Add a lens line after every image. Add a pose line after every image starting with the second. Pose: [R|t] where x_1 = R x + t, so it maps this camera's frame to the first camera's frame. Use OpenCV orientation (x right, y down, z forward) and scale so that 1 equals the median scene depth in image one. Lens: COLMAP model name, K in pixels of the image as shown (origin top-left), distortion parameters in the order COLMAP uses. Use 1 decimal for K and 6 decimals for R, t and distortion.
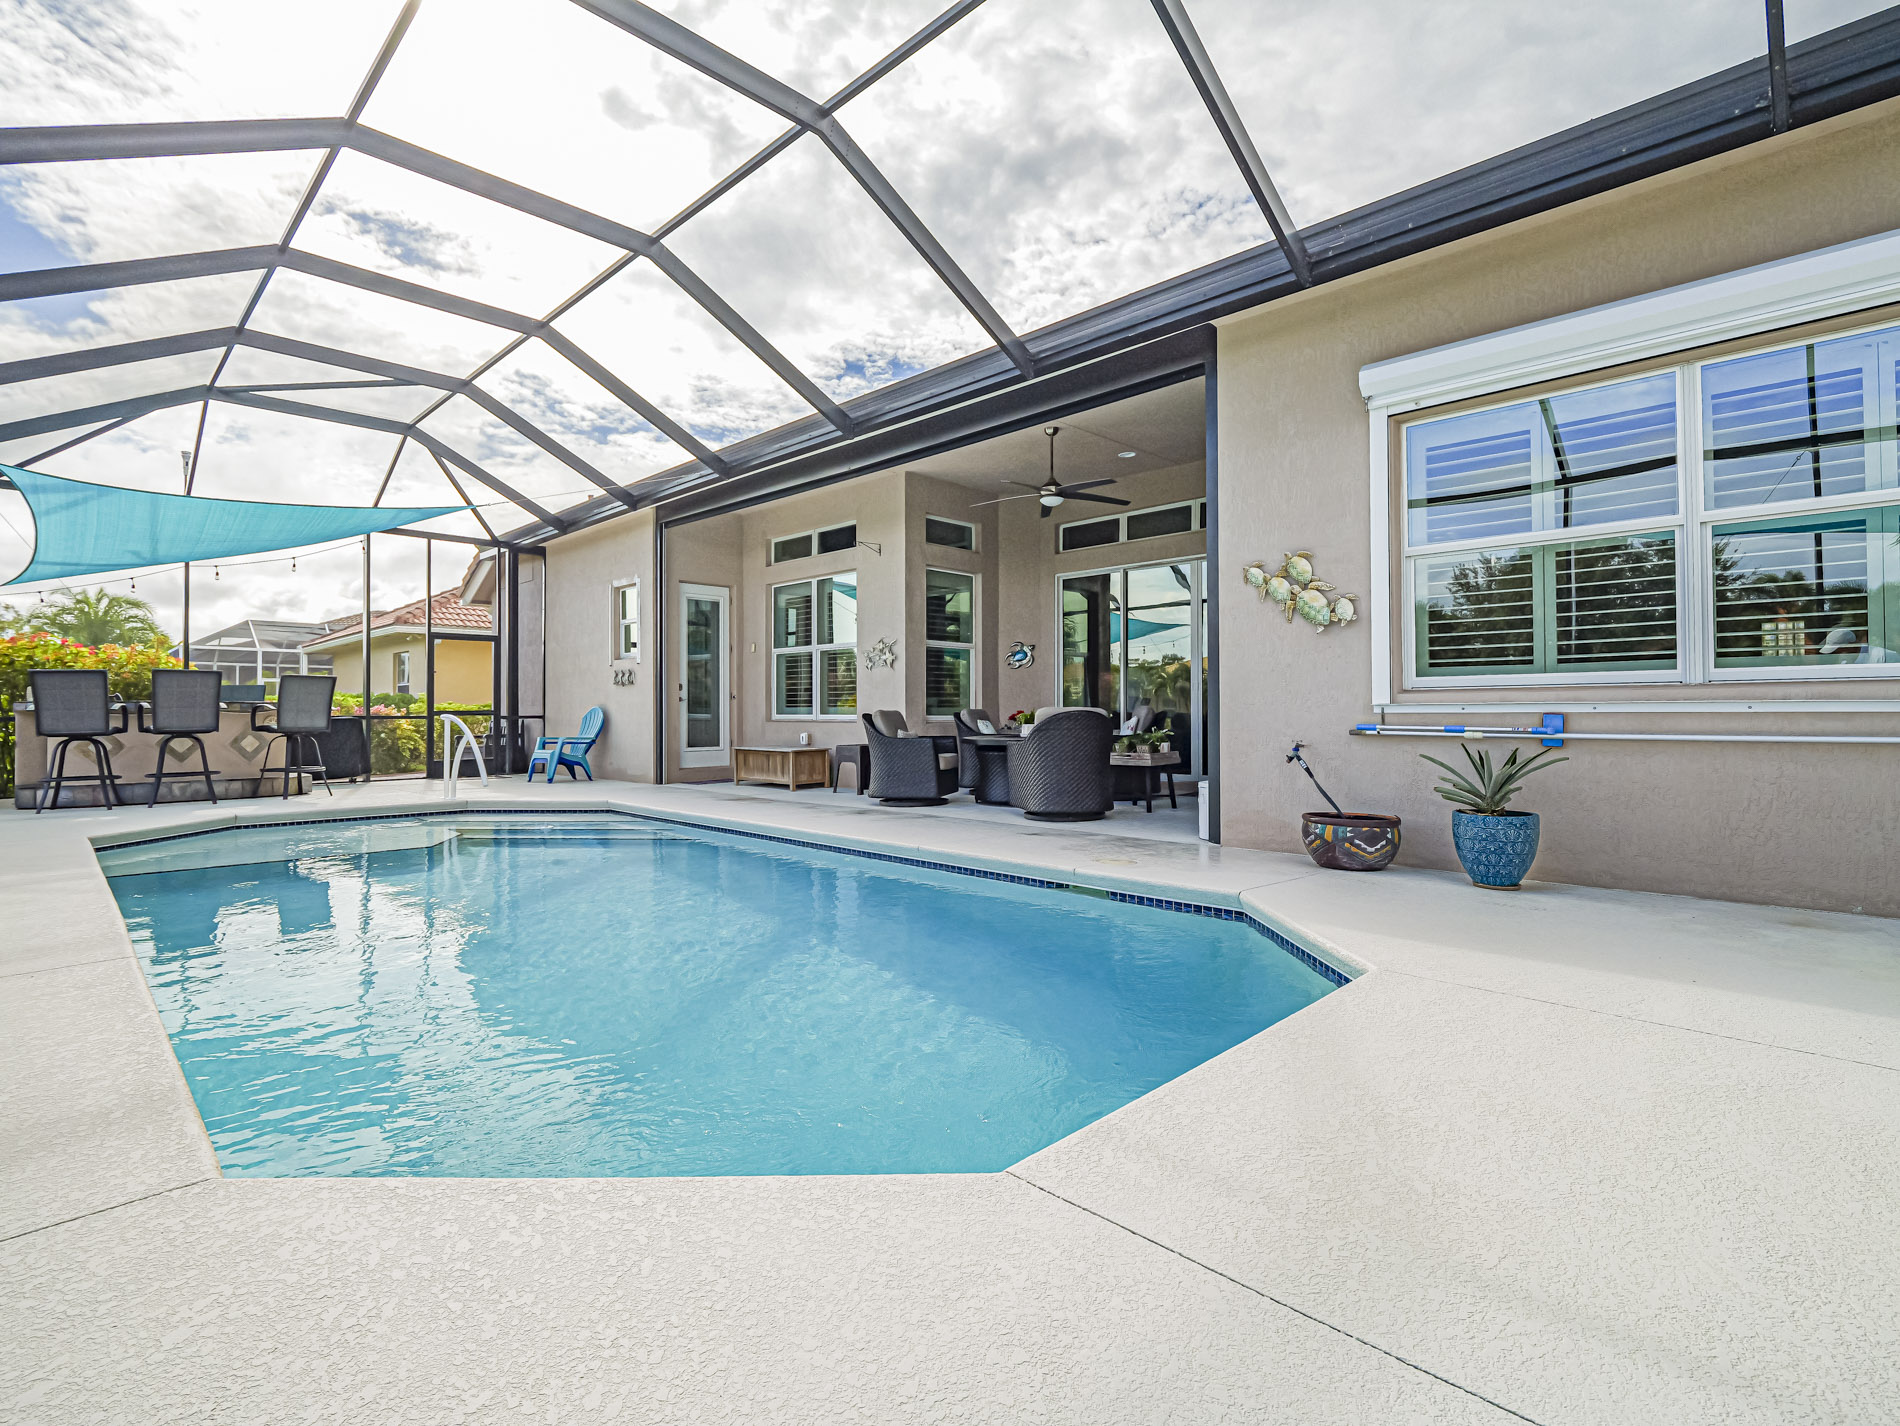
lens RADIAL K [[913.6, 0, 946.1], [0, 913.6, 703.0], [0, 0, 1]] dist [0.000830, -0.000026]
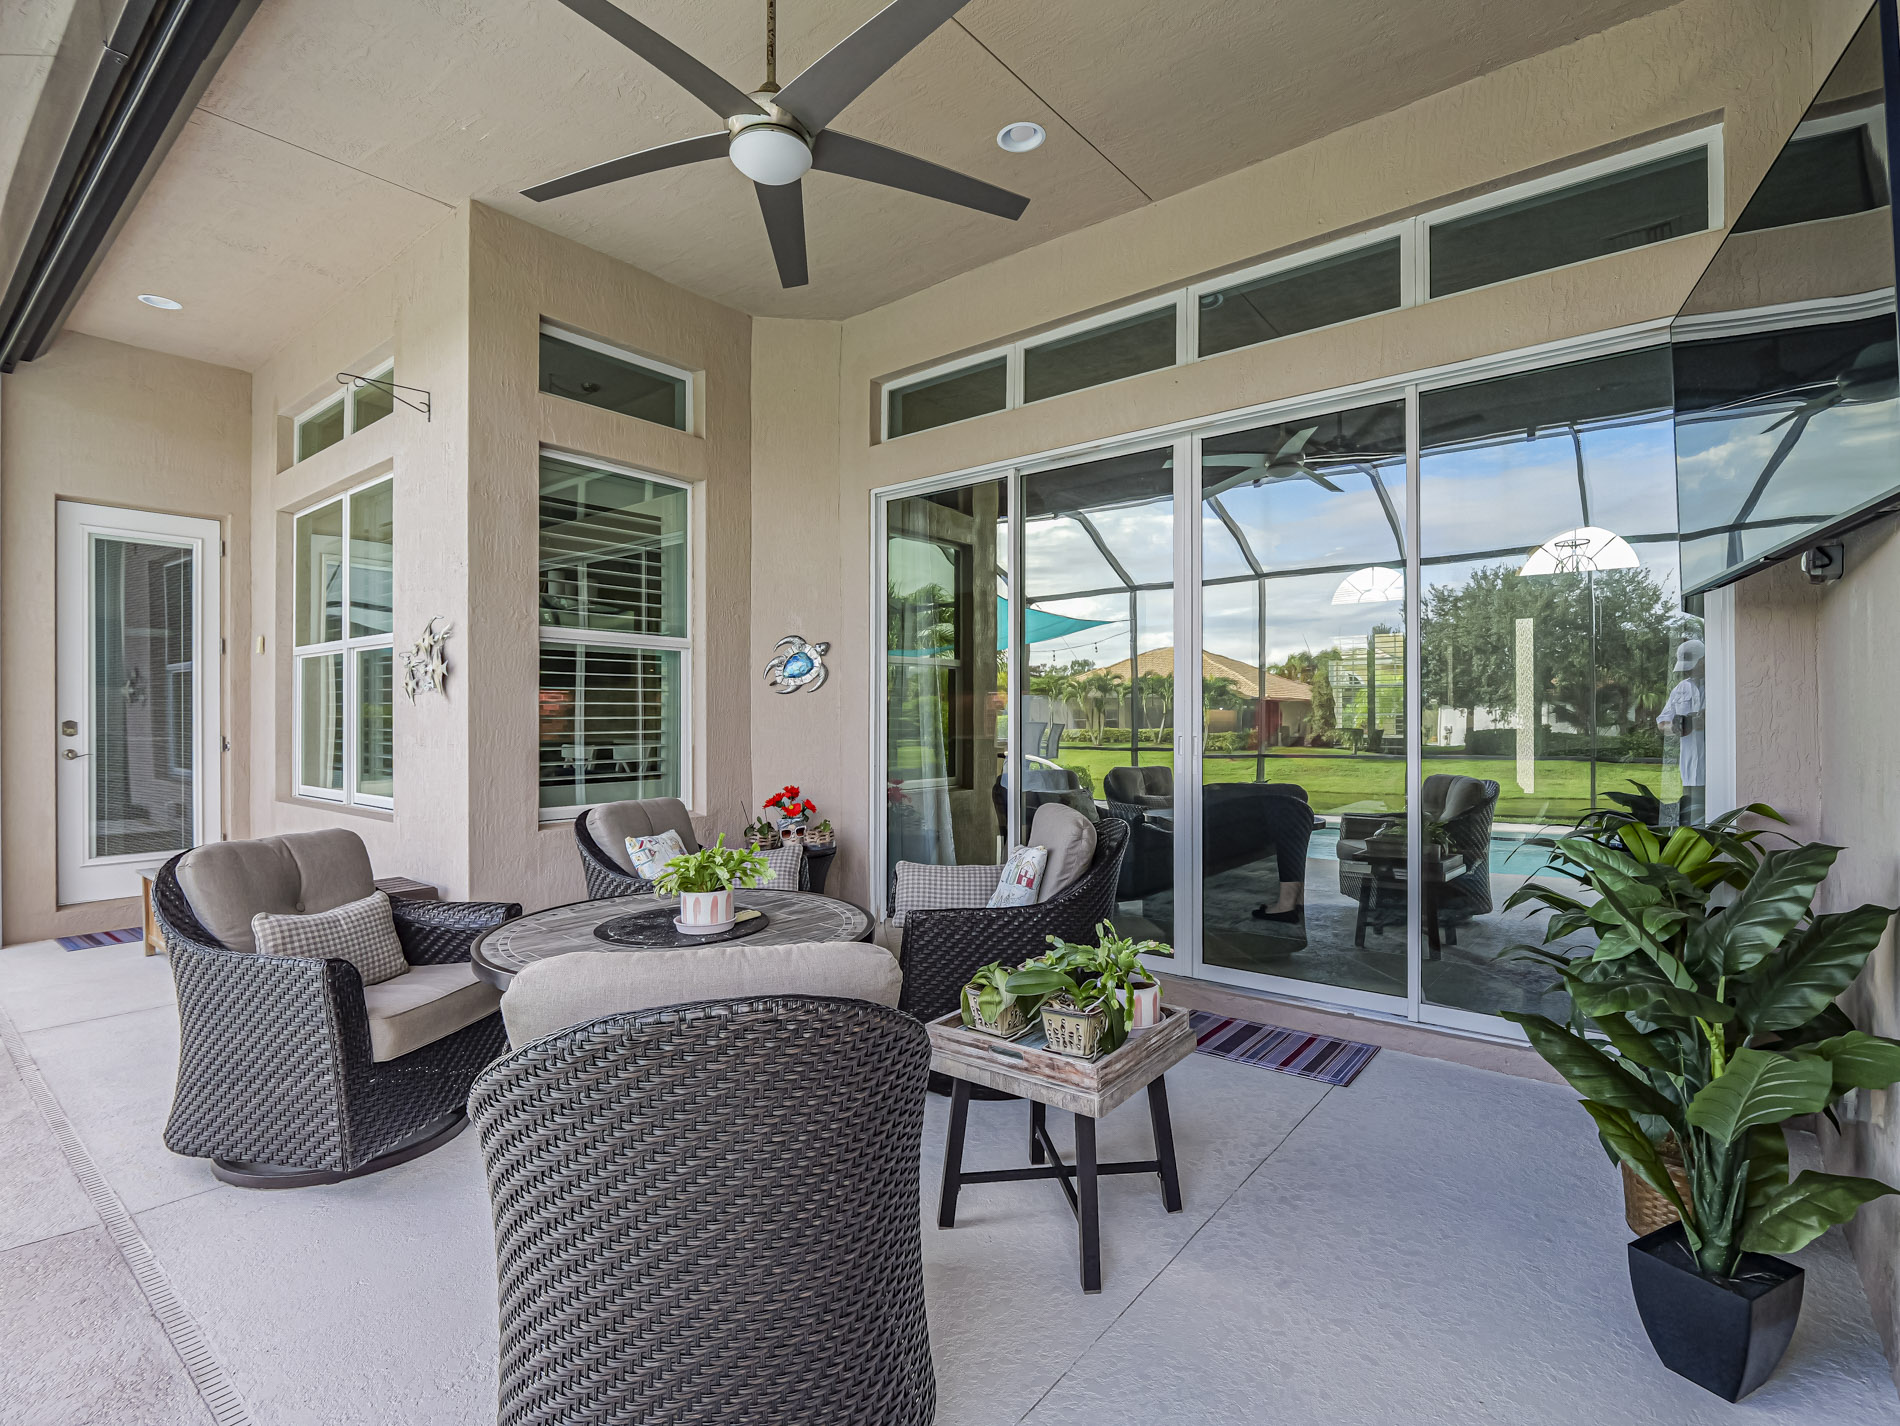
lens RADIAL K [[913.6, 0, 952.6], [0, 913.6, 715.8], [0, 0, 1]] dist [0.000830, -0.000026]
pose [[0.994746, 0.000833, 0.102373, 0.112620], [-0.001750, 0.999959, 0.008870, -0.030801], [-0.102362, -0.009002, 0.994707, 0.535707]]
